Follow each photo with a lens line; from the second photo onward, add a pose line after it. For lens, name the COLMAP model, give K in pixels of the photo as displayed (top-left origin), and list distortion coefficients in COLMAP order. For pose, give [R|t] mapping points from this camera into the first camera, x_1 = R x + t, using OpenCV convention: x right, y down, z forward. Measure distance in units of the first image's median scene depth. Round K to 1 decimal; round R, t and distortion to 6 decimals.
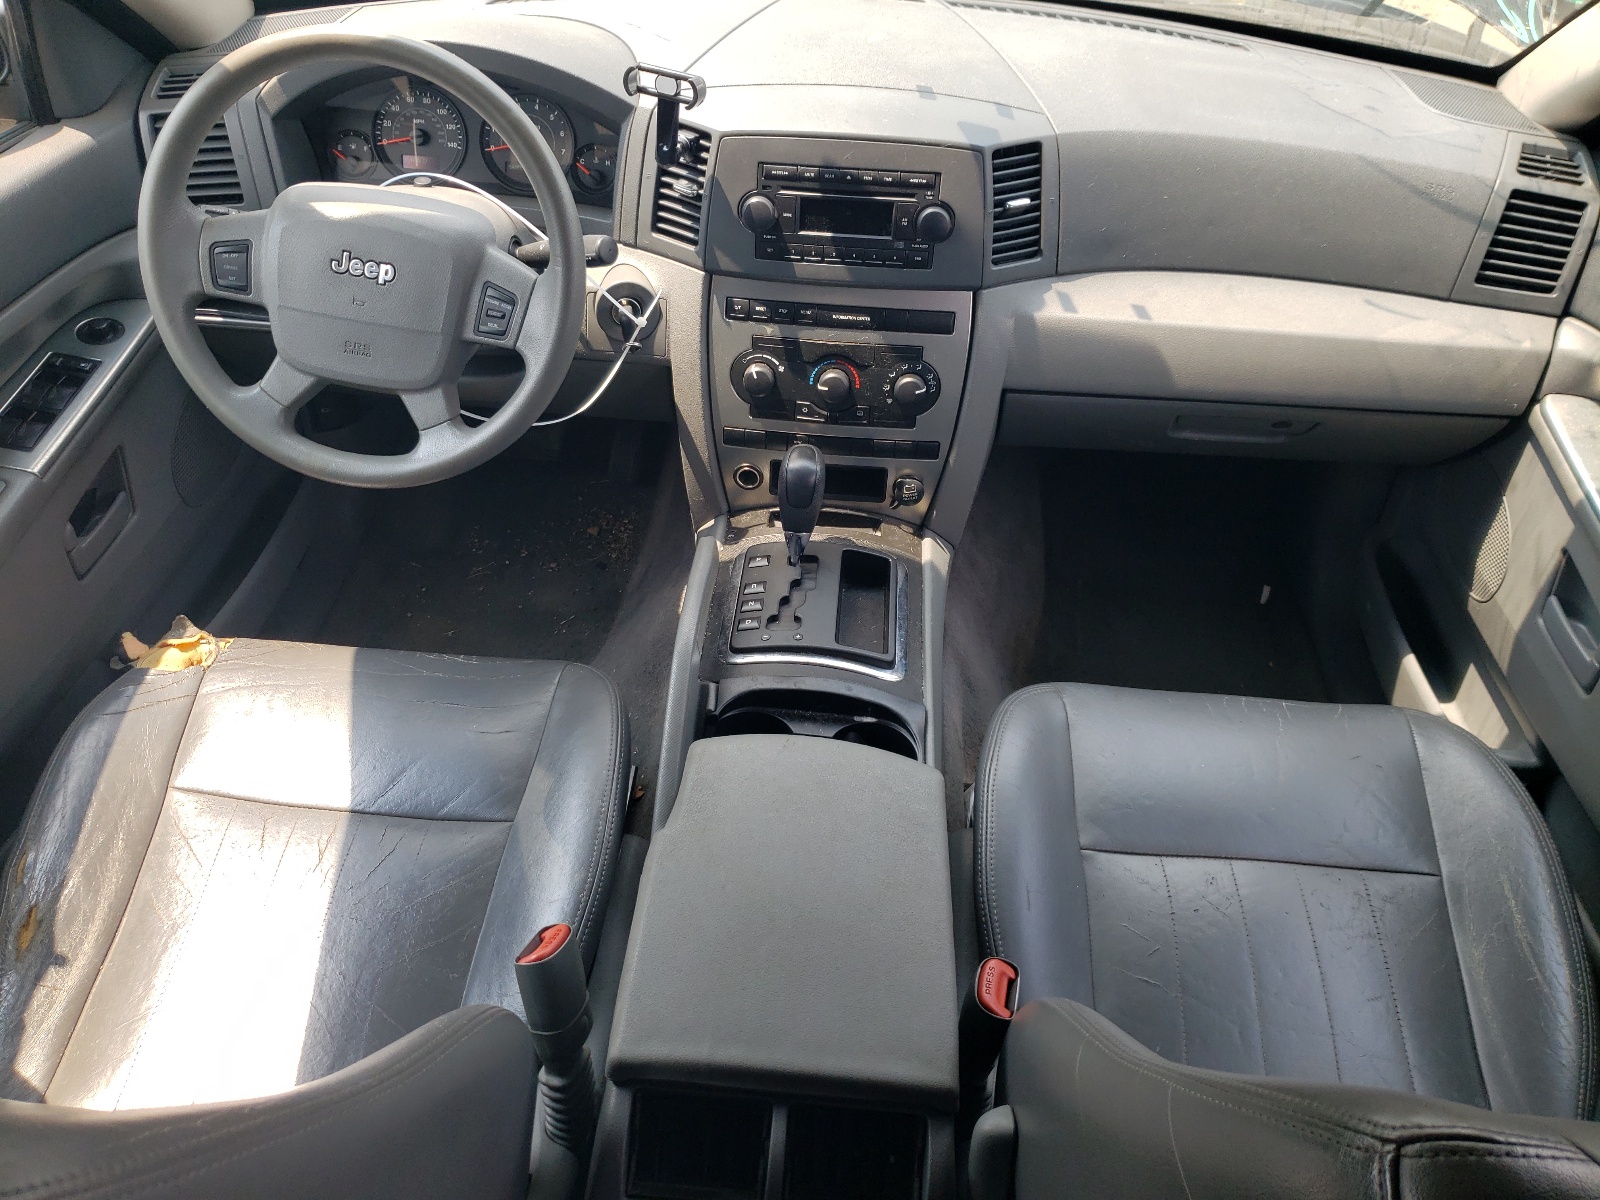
lens RADIAL K [[1217.1, 0, 800.2], [0, 1217.1, 598.6], [0, 0, 1]] dist [0.000650, 0.000311]
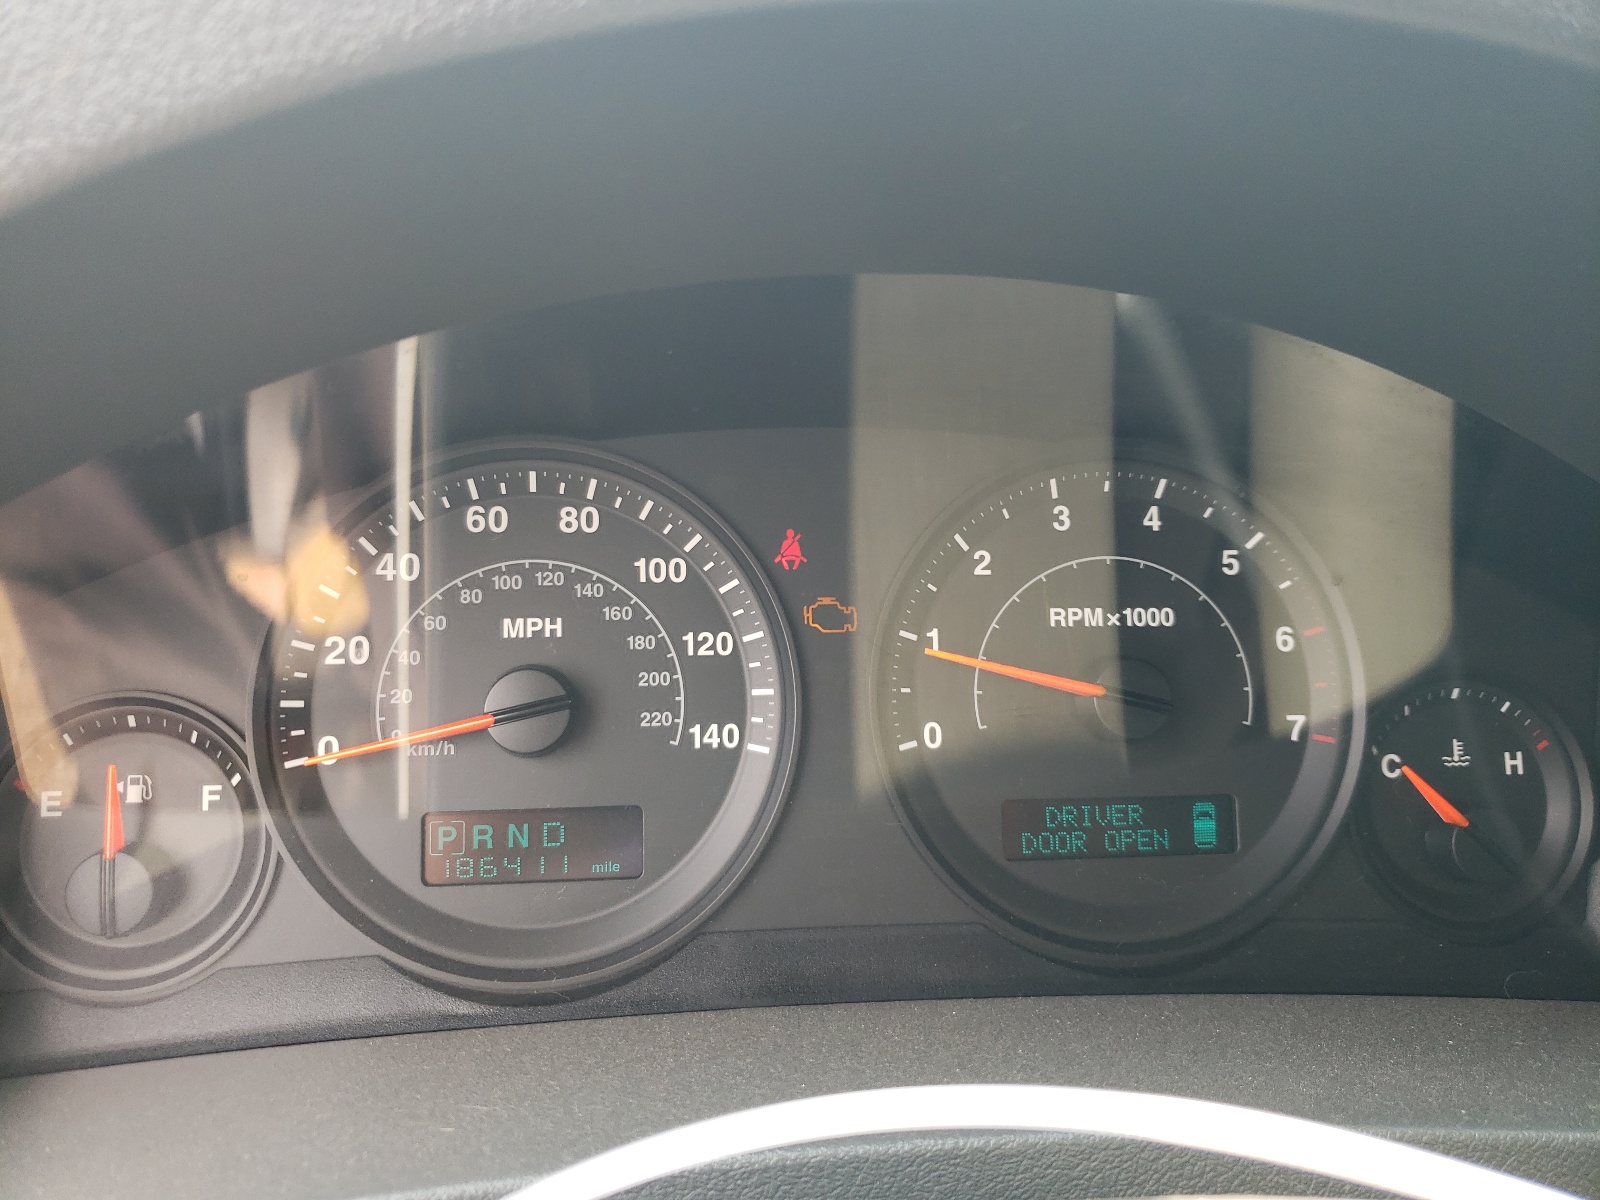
lens RADIAL K [[1217.1, 0, 799.4], [0, 1217.1, 599.2], [0, 0, 1]] dist [0.000650, 0.000311]
pose [[0.988218, -0.061991, 0.139939, -0.297910], [0.106386, 0.935530, -0.336847, -0.330010], [-0.110036, 0.347765, 0.931102, 0.823963]]
